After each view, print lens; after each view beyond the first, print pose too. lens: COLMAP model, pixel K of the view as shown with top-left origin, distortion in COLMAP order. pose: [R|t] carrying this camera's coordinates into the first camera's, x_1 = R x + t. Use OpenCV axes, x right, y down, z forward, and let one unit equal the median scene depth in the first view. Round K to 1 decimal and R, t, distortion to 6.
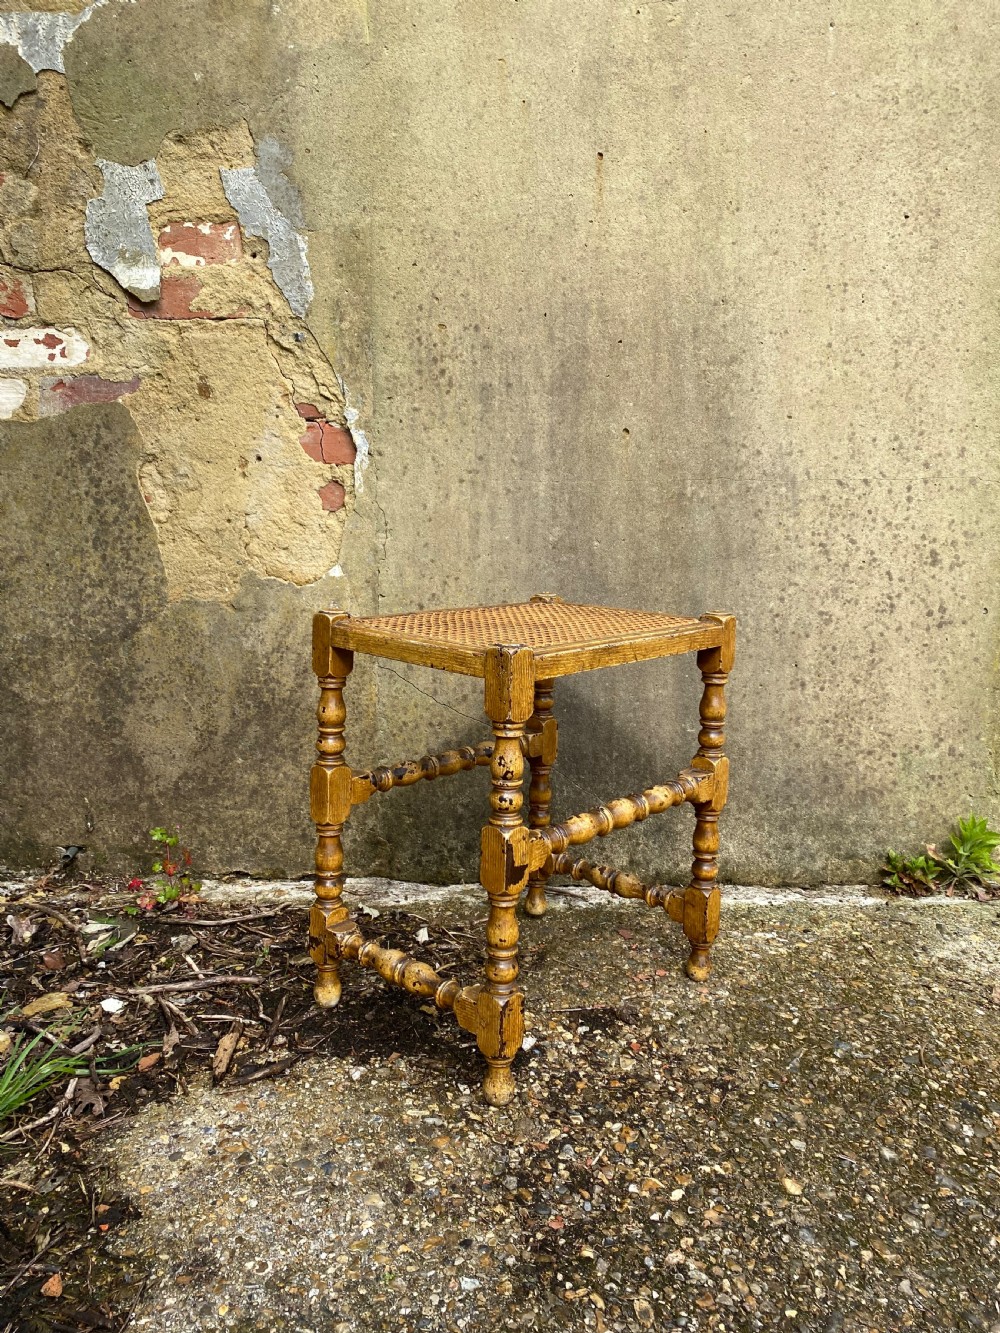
lens RADIAL K [[1016.7, 0, 499.3], [0, 1016.7, 653.5], [0, 0, 1]] dist [0.007041, -0.009095]
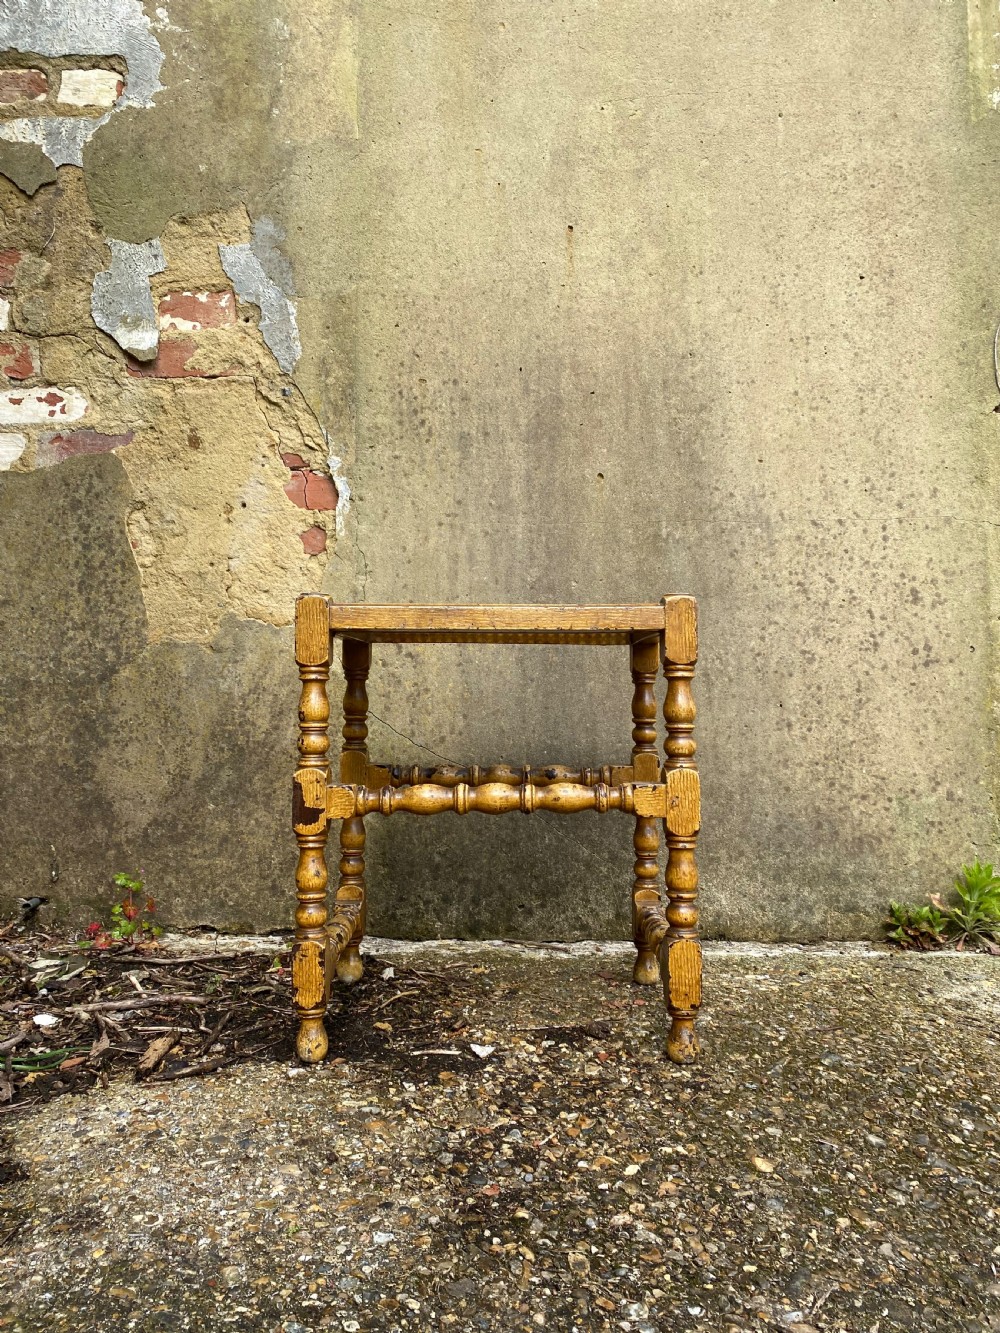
lens RADIAL K [[1016.7, 0, 503.3], [0, 1016.7, 654.6], [0, 0, 1]] dist [0.007041, -0.009095]
pose [[0.999666, -0.006278, -0.025087, 0.052165], [0.001546, 0.982858, -0.184358, 0.150568], [0.025814, 0.184258, 0.982539, 0.025022]]
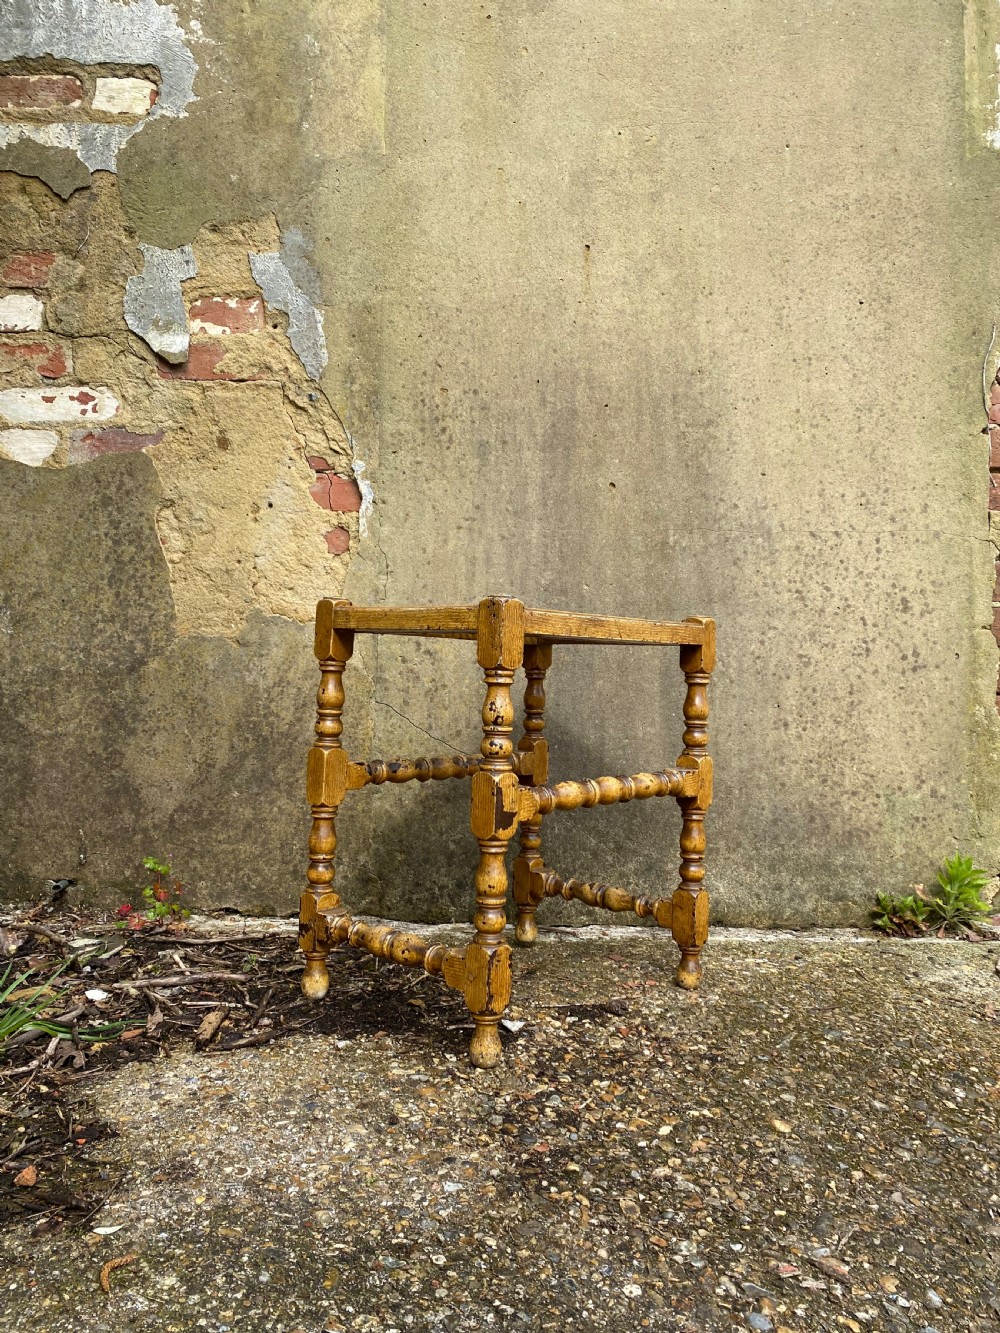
lens RADIAL K [[1016.7, 0, 504.7], [0, 1016.7, 650.7], [0, 0, 1]] dist [0.007041, -0.009095]
pose [[0.999901, 0.011555, 0.007973, 0.003772], [-0.009973, 0.984364, -0.175866, 0.148334], [-0.009880, 0.175770, 0.984382, -0.029322]]
